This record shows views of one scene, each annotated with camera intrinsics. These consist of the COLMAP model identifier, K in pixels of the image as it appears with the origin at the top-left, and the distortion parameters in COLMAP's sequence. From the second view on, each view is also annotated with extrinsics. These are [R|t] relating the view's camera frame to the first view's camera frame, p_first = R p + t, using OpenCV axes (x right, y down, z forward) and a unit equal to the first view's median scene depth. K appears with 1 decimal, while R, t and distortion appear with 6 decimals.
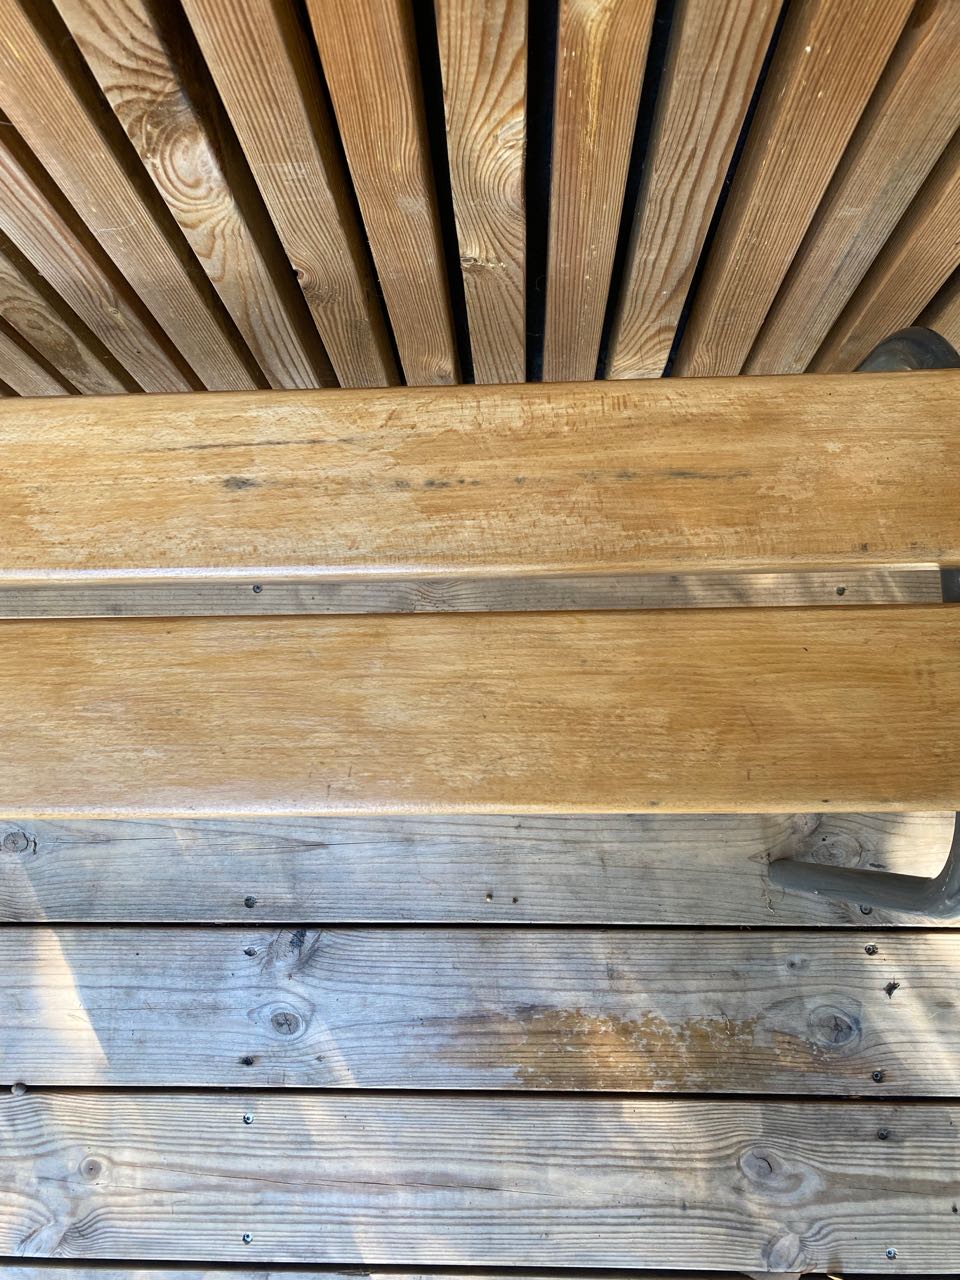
lens RADIAL K [[979.9, 0, 476.5], [0, 979.9, 636.3], [0, 0, 1]] dist [0.018275, -0.015940]
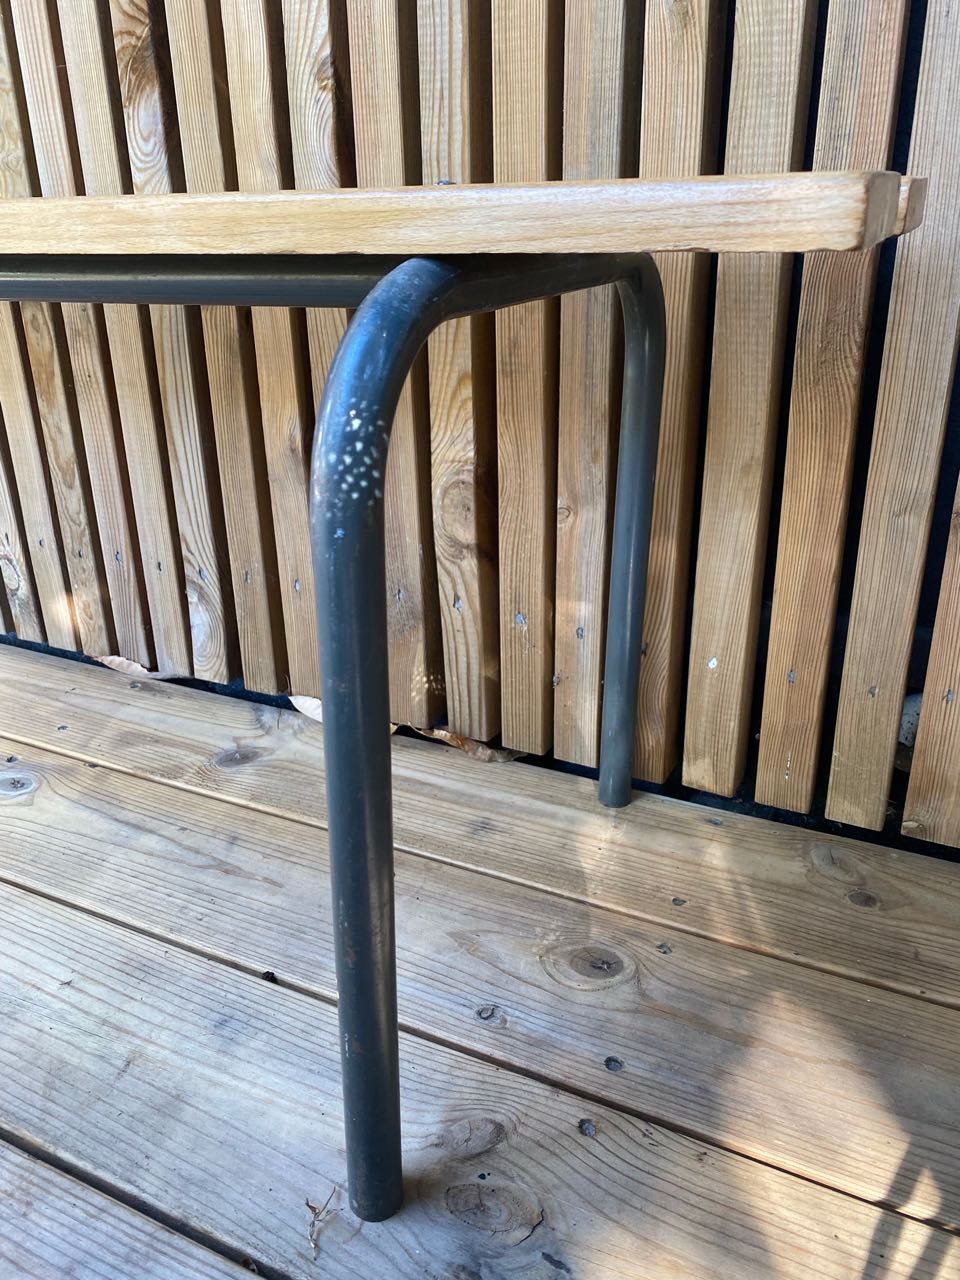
lens RADIAL K [[979.9, 0, 492.1], [0, 979.9, 643.5], [0, 0, 1]] dist [0.018275, -0.015940]
pose [[0.900302, 0.198616, -0.387308, 0.520460], [-0.432344, 0.510984, -0.742950, 0.460703], [0.050346, 0.836329, 0.545910, 0.503249]]
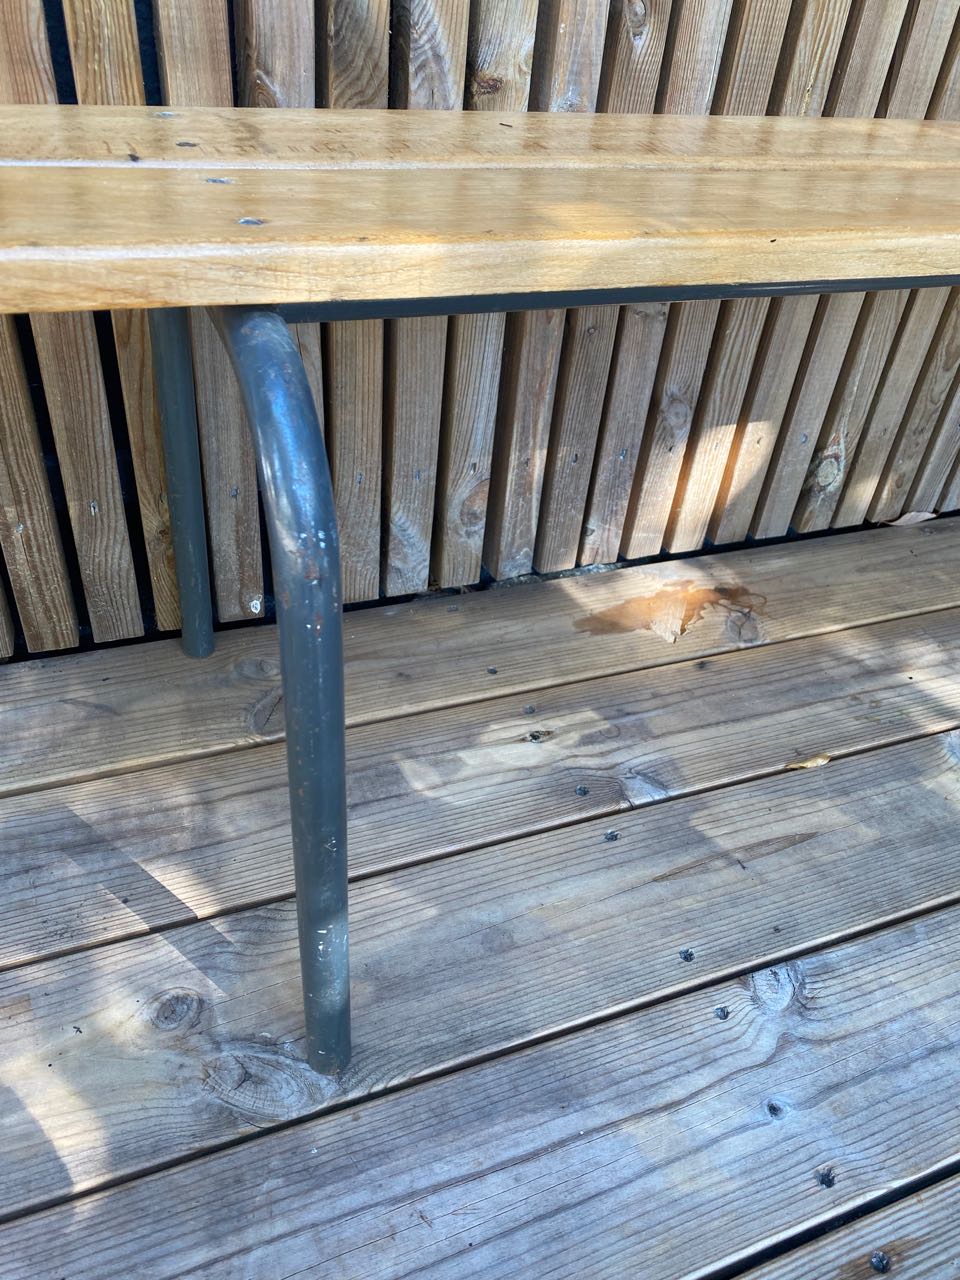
lens RADIAL K [[979.9, 0, 486.7], [0, 979.9, 652.4], [0, 0, 1]] dist [0.018275, -0.015940]
pose [[0.919141, -0.136843, 0.369397, -1.257996], [0.344993, 0.732285, -0.587144, 0.501809], [-0.190157, 0.667107, 0.720283, 0.423669]]
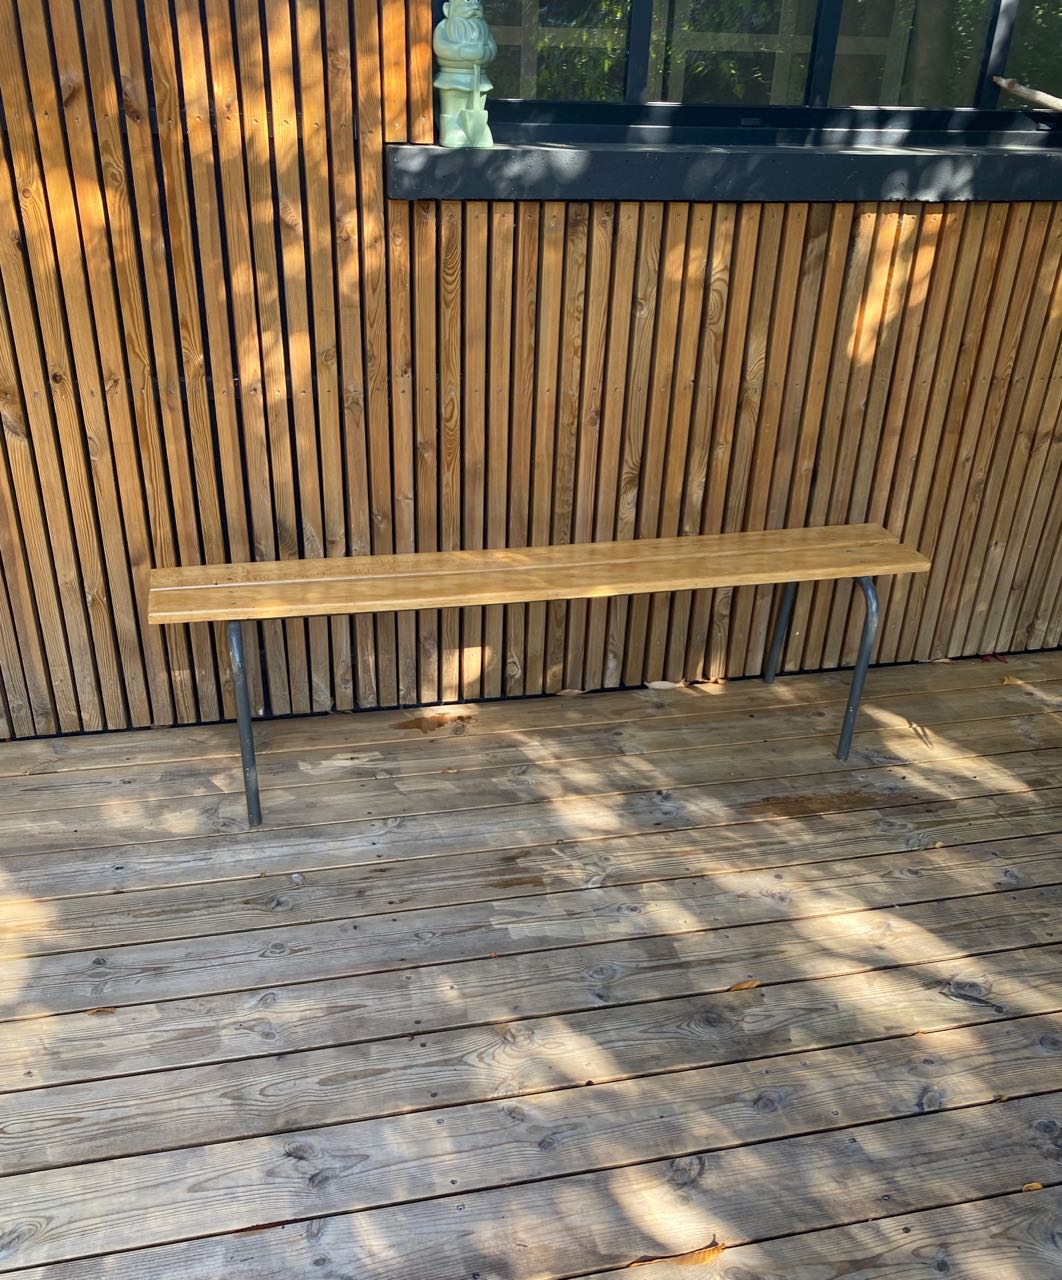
lens RADIAL K [[1115.0, 0, 500.2], [0, 1115.0, 719.3], [0, 0, 1]] dist [0.054588, -0.059010]
pose [[0.972946, -0.051291, 0.225267, -1.155844], [0.207602, 0.621952, -0.755035, 2.151457], [-0.101378, 0.781374, 0.615774, -0.702351]]
